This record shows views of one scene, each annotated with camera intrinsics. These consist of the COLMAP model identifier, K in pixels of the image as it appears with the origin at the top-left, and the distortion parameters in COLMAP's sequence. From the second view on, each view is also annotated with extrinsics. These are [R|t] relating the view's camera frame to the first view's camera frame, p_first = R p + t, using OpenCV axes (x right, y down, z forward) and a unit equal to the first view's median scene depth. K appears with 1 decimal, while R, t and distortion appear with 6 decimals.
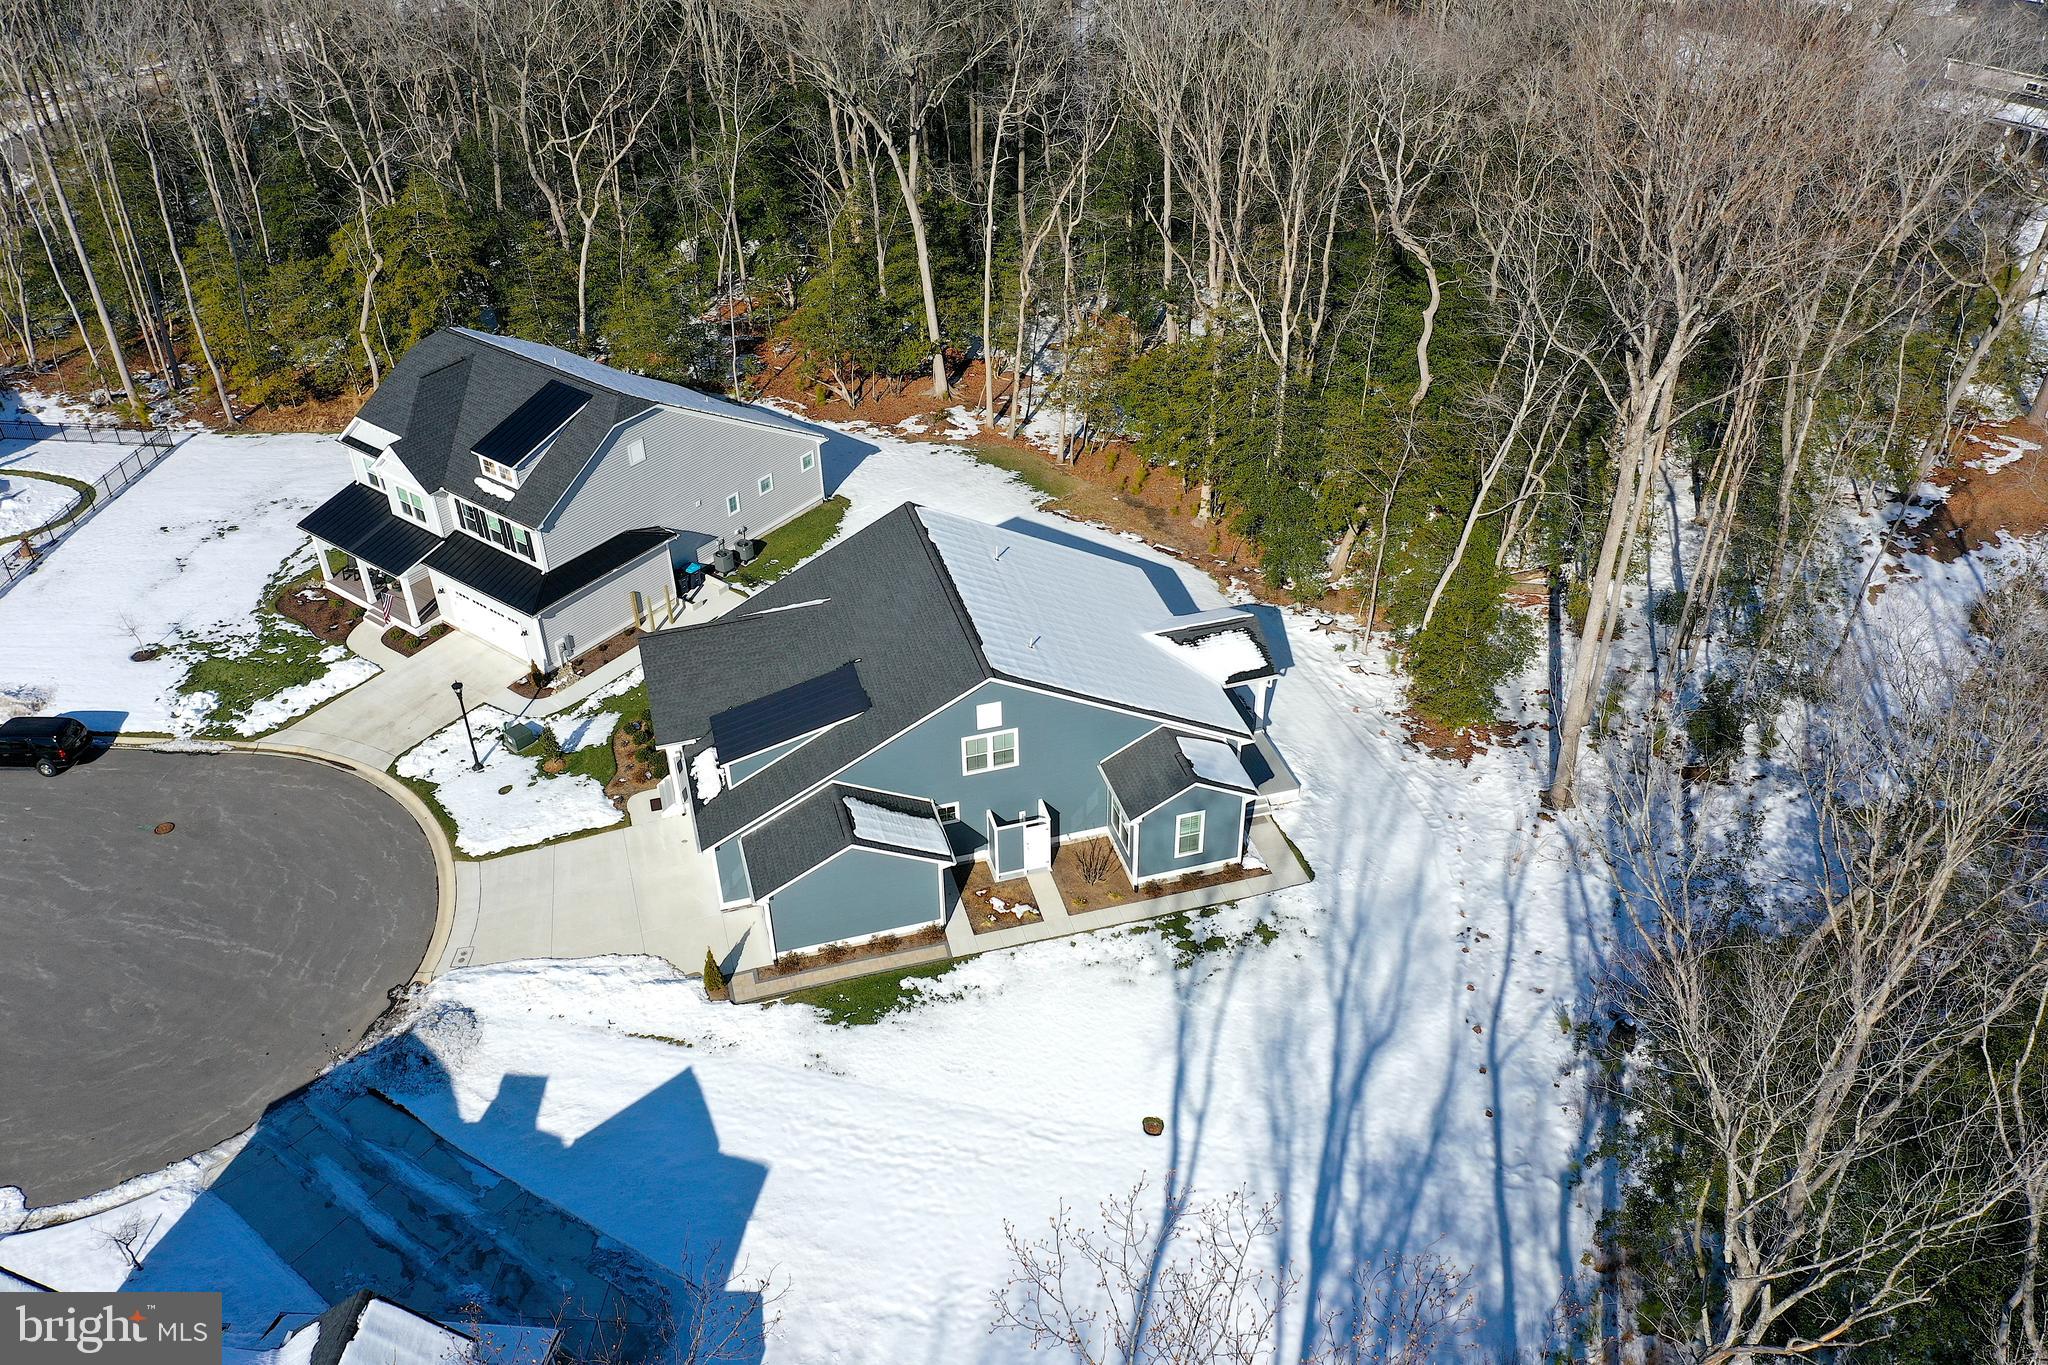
lens RADIAL K [[1623.8, 0, 1023.9], [0, 1623.8, 682.6], [0, 0, 1]] dist [-0.002036, -0.001082]
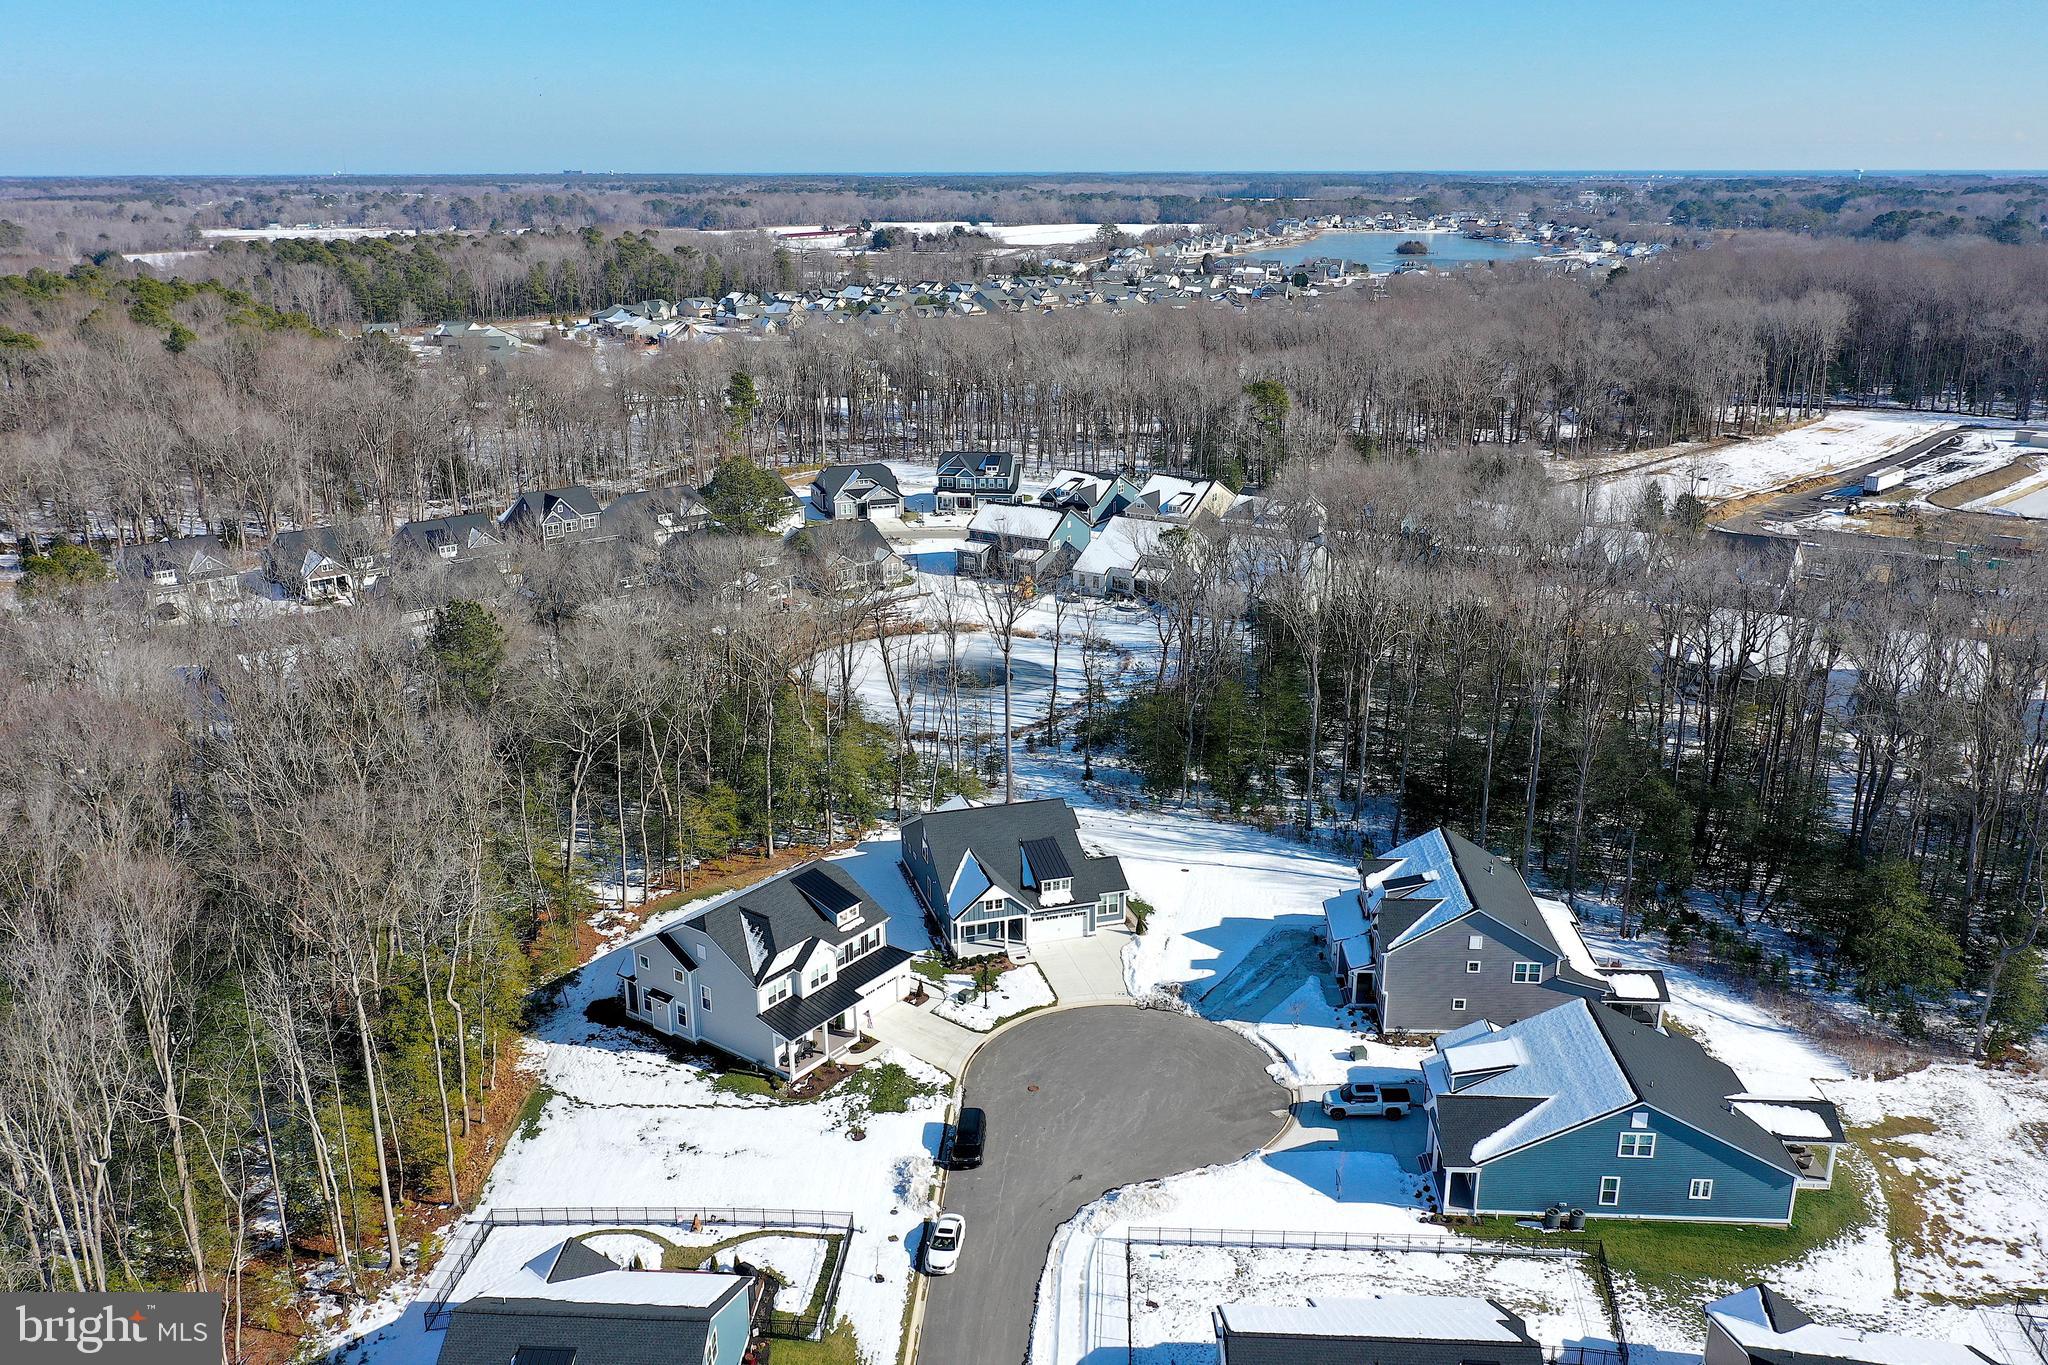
lens RADIAL K [[1623.8, 0, 1024.8], [0, 1623.8, 684.0], [0, 0, 1]] dist [-0.002036, -0.001082]
pose [[-0.009161, -0.290327, 0.956884, -1.950268], [0.588584, 0.772029, 0.239876, -0.637617], [-0.808384, 0.565404, 0.163809, 0.419940]]
